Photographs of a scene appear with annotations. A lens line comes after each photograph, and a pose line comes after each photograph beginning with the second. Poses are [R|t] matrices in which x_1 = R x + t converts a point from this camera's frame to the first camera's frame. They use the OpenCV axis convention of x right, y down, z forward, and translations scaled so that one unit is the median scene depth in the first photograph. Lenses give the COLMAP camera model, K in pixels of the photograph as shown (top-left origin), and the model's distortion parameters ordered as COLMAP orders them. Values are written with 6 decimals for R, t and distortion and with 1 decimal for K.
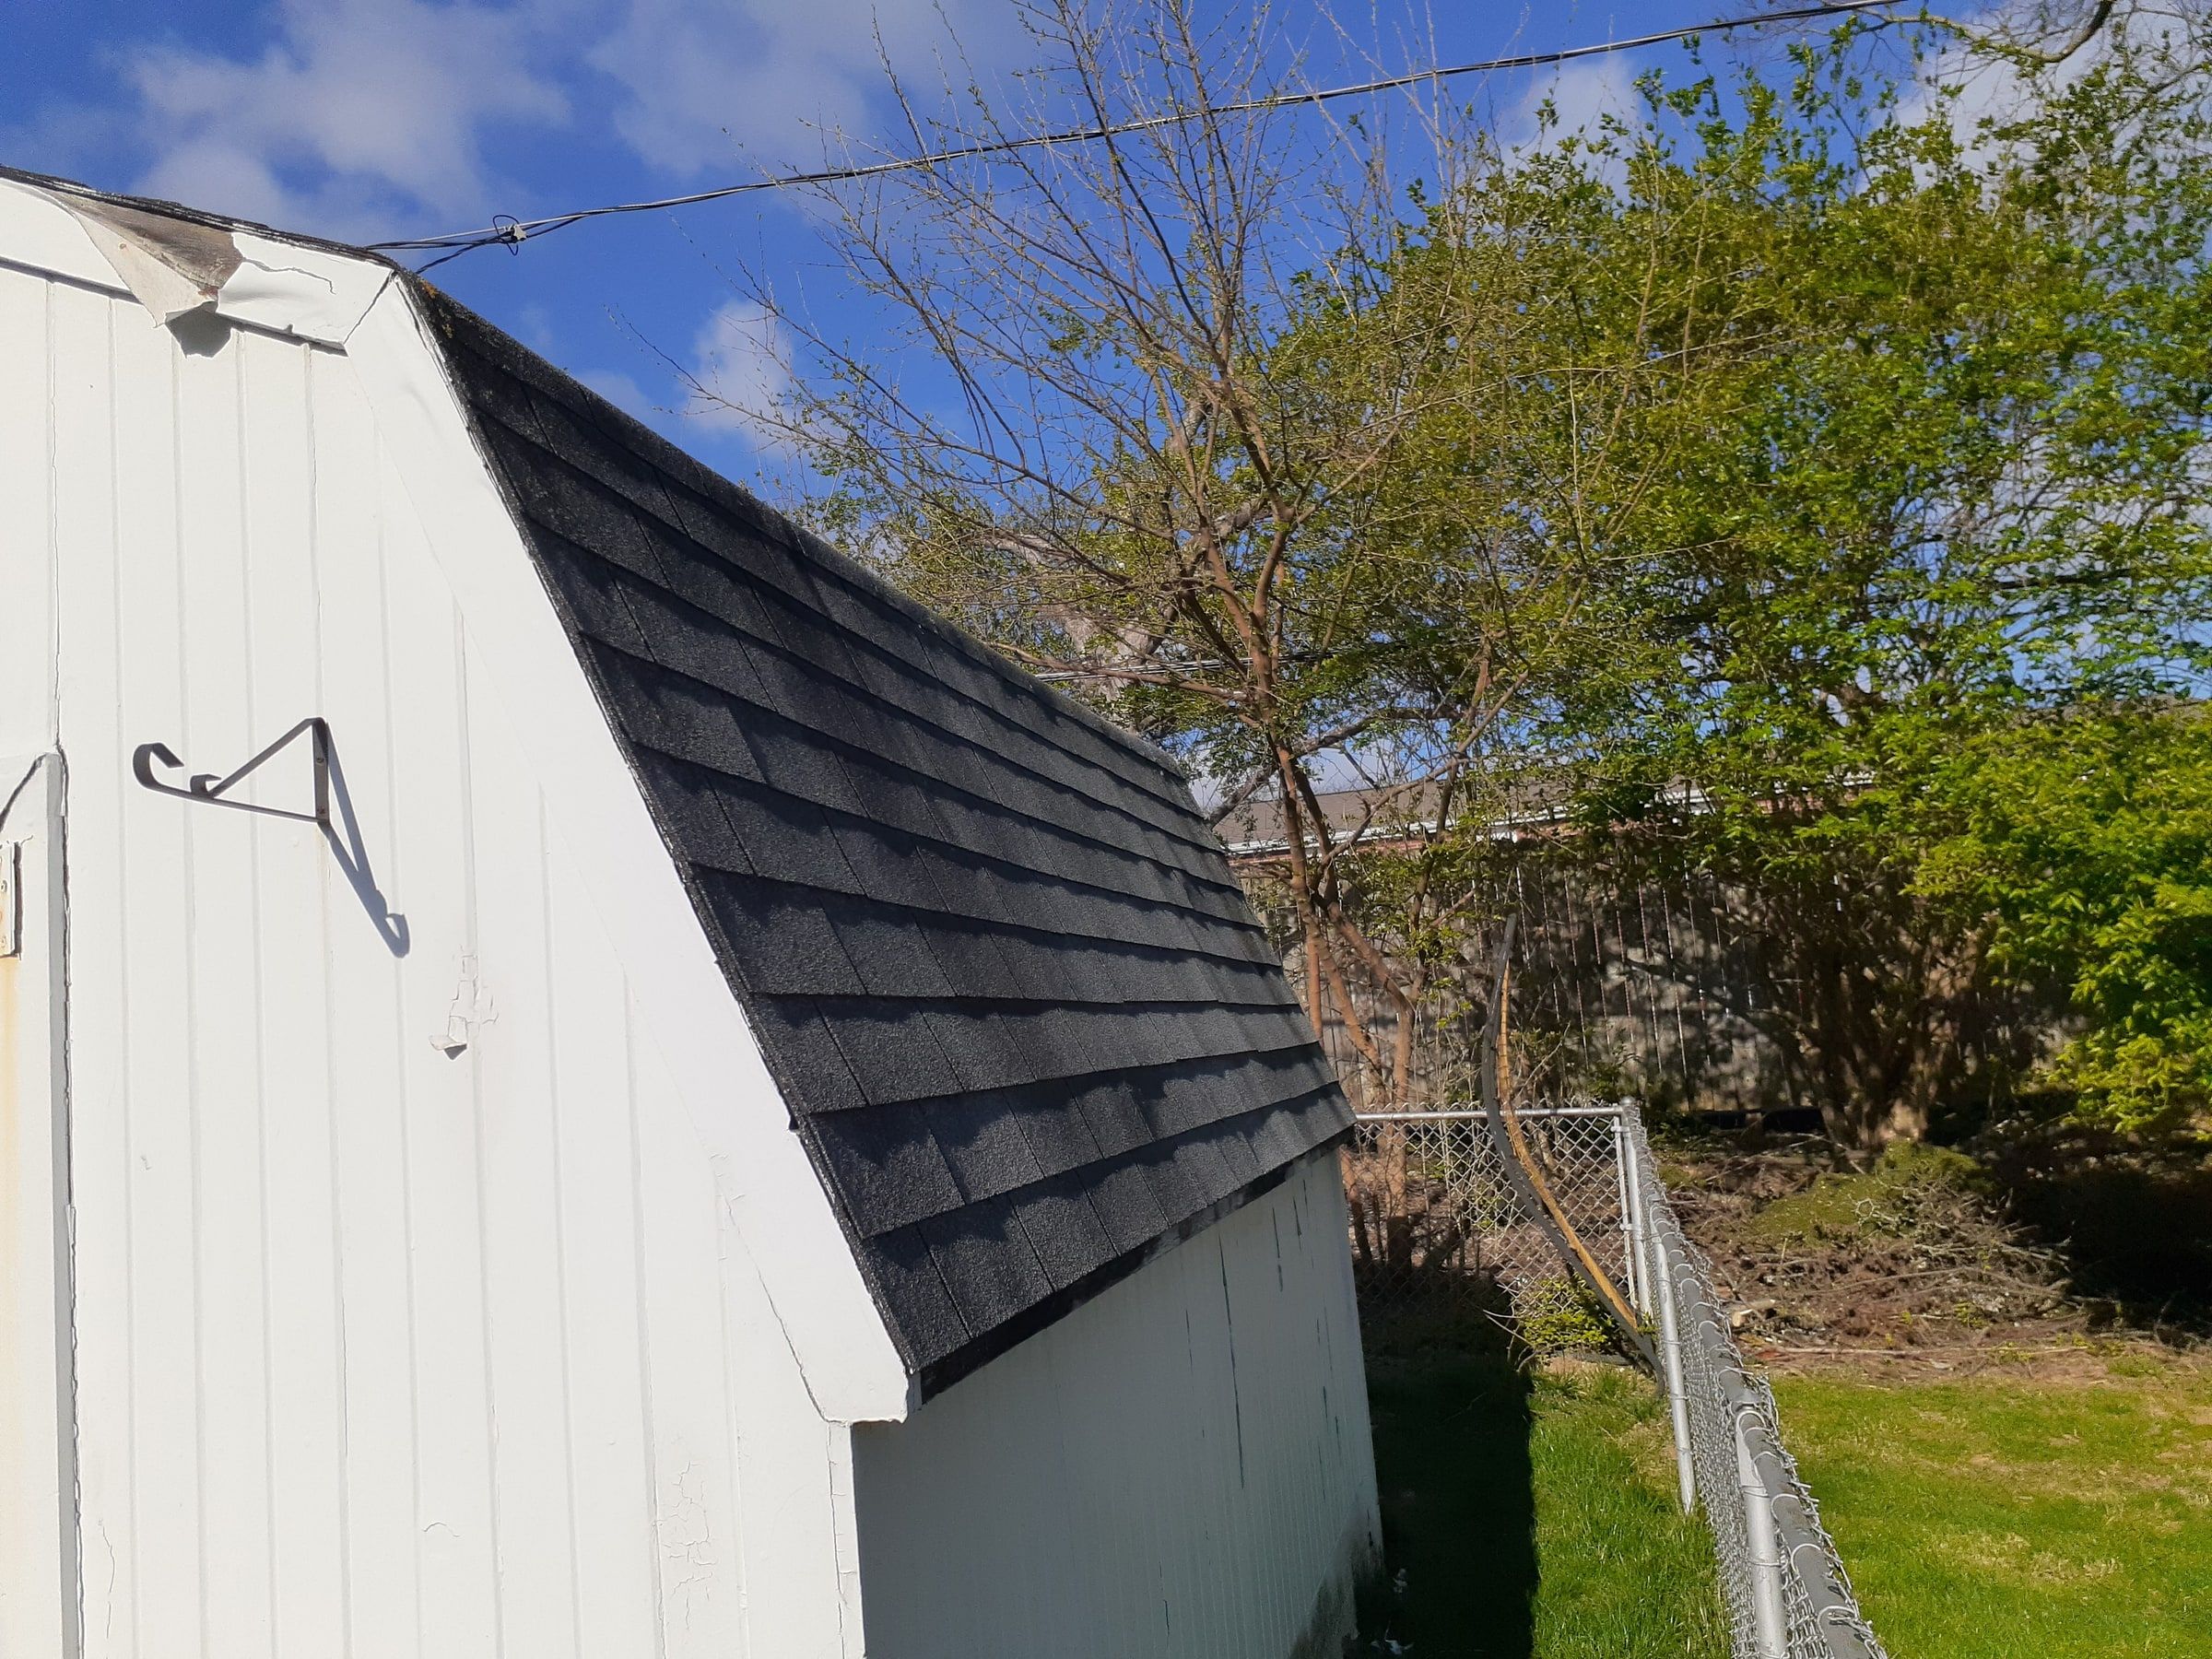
lens RADIAL K [[1699.8, 0, 1106.2], [0, 1699.8, 823.5], [0, 0, 1]] dist [0.026469, -0.010507]
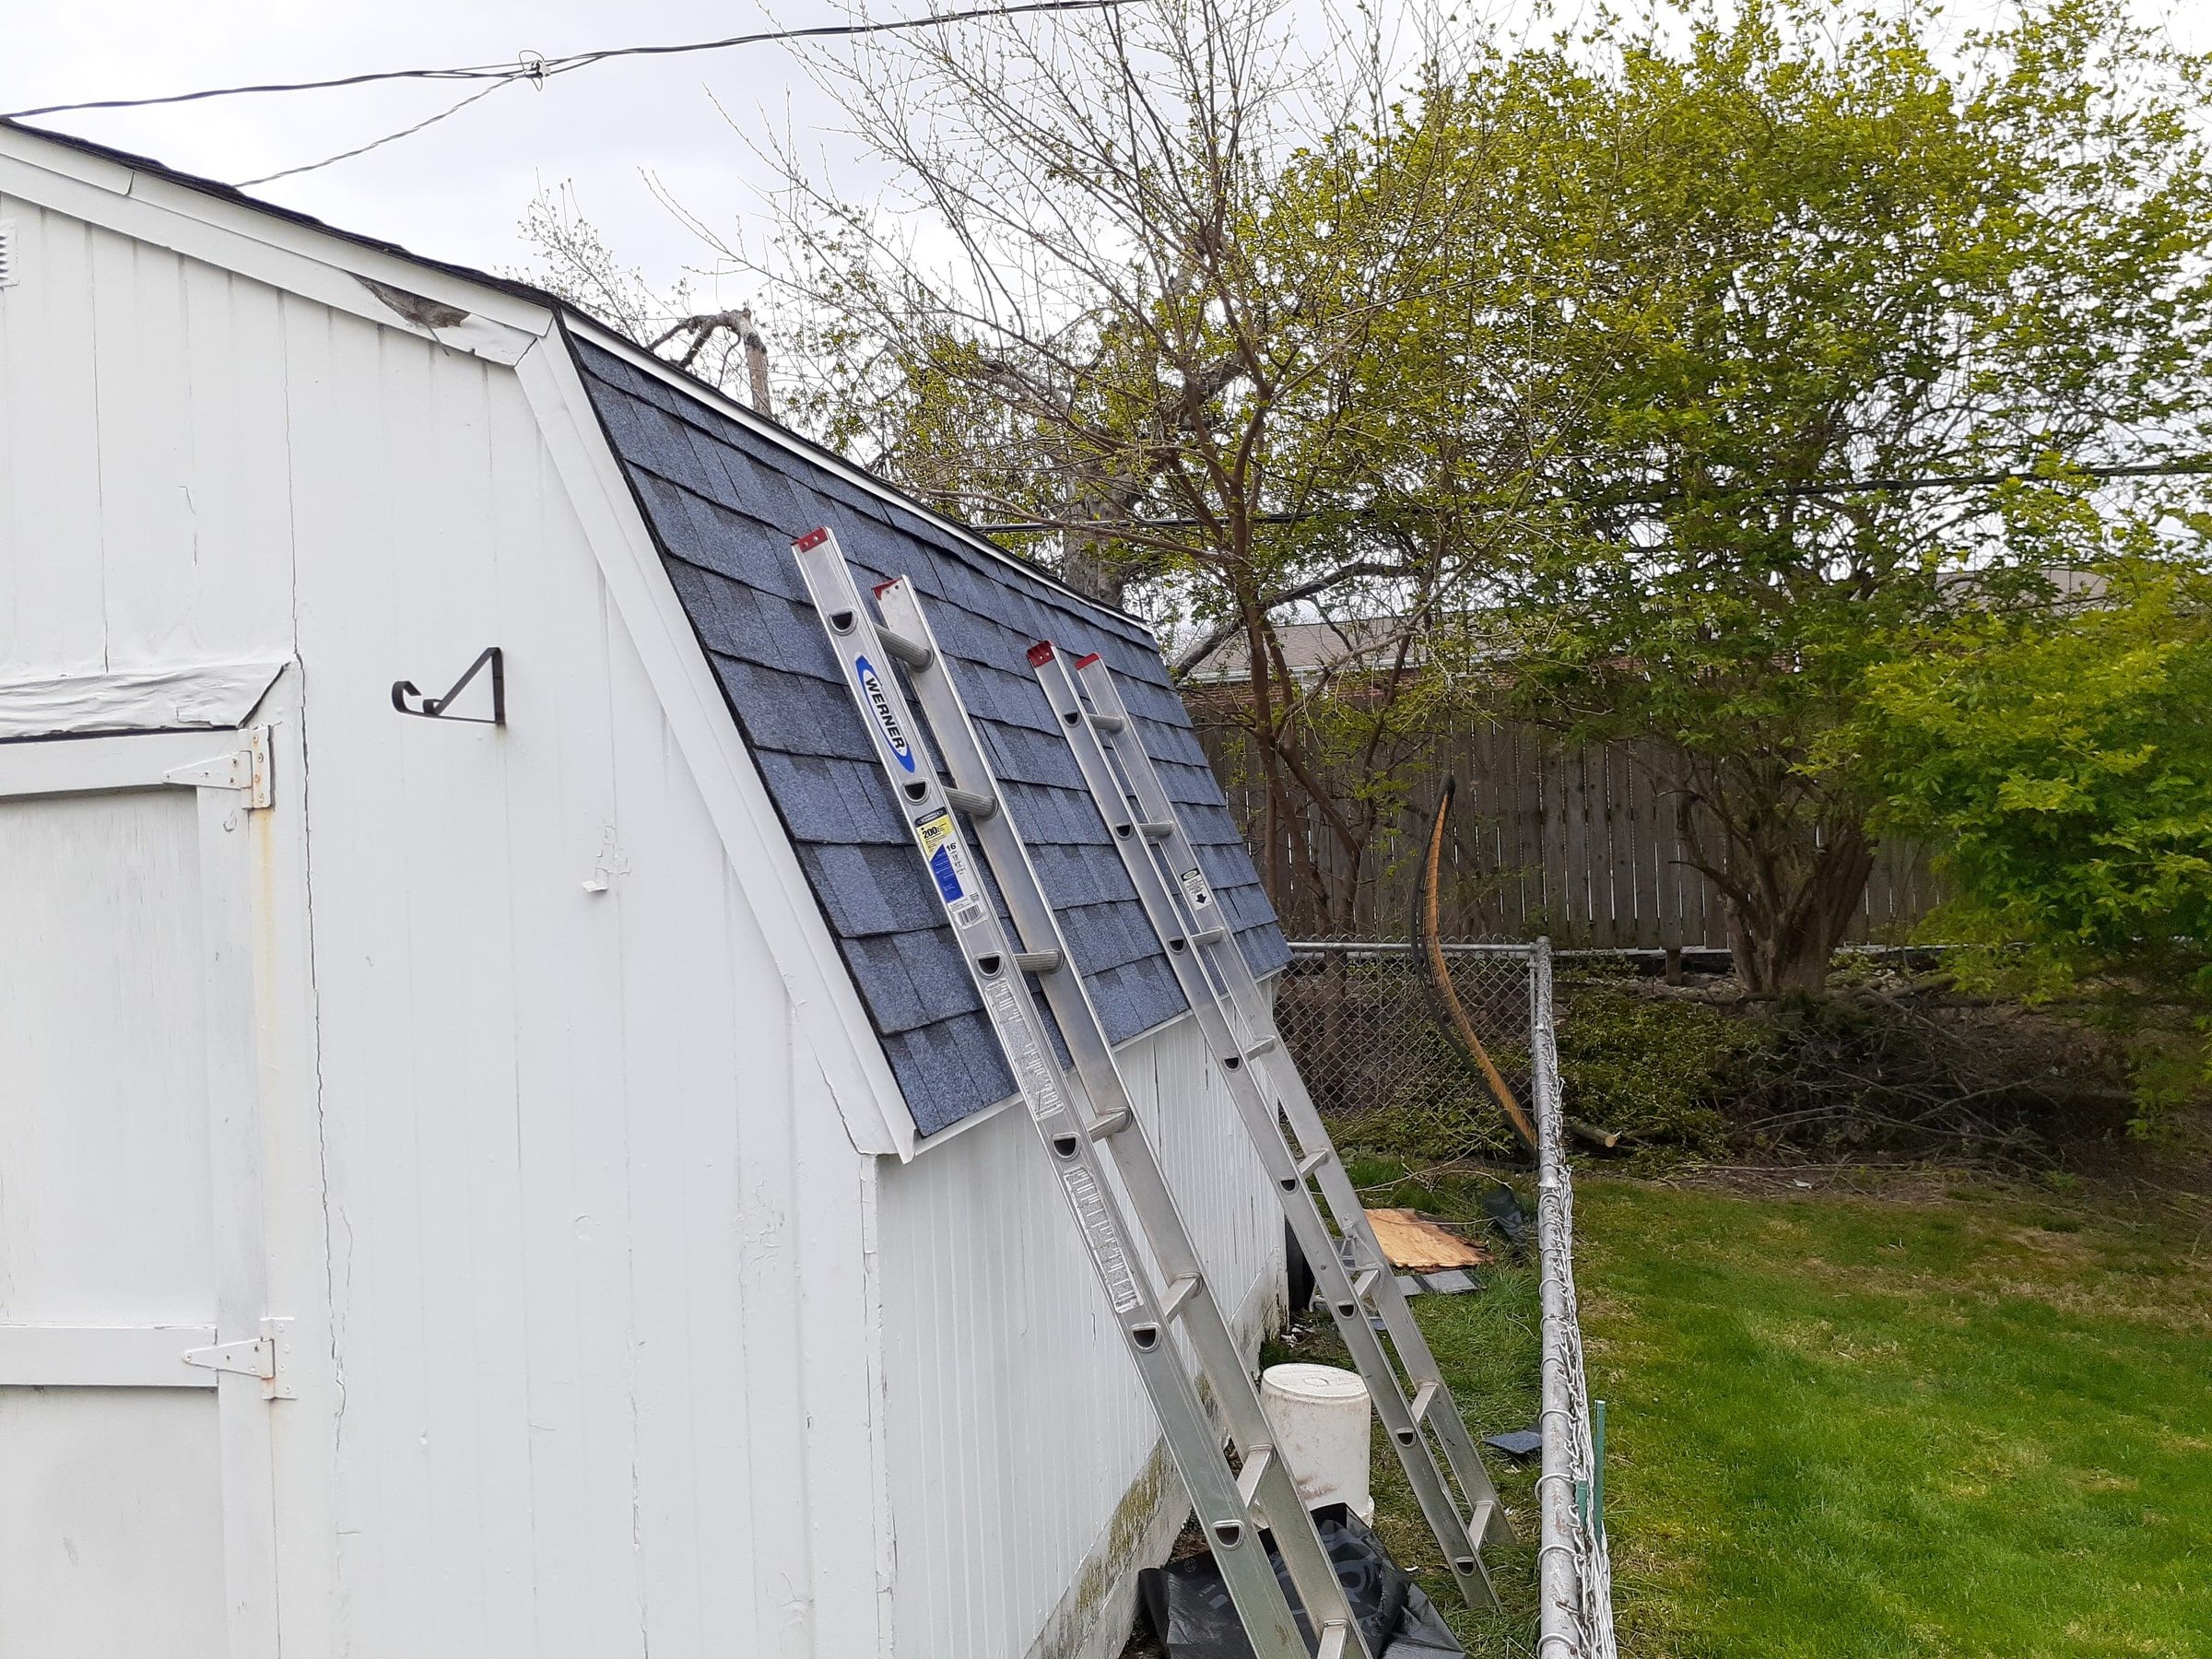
lens RADIAL K [[1699.8, 0, 1106.5], [0, 1699.8, 835.2], [0, 0, 1]] dist [0.026469, -0.010507]
pose [[0.998672, 0.050477, 0.010277, 0.007211], [-0.051351, 0.991343, 0.120843, -0.029861], [-0.004089, -0.121210, 0.992618, -0.110462]]
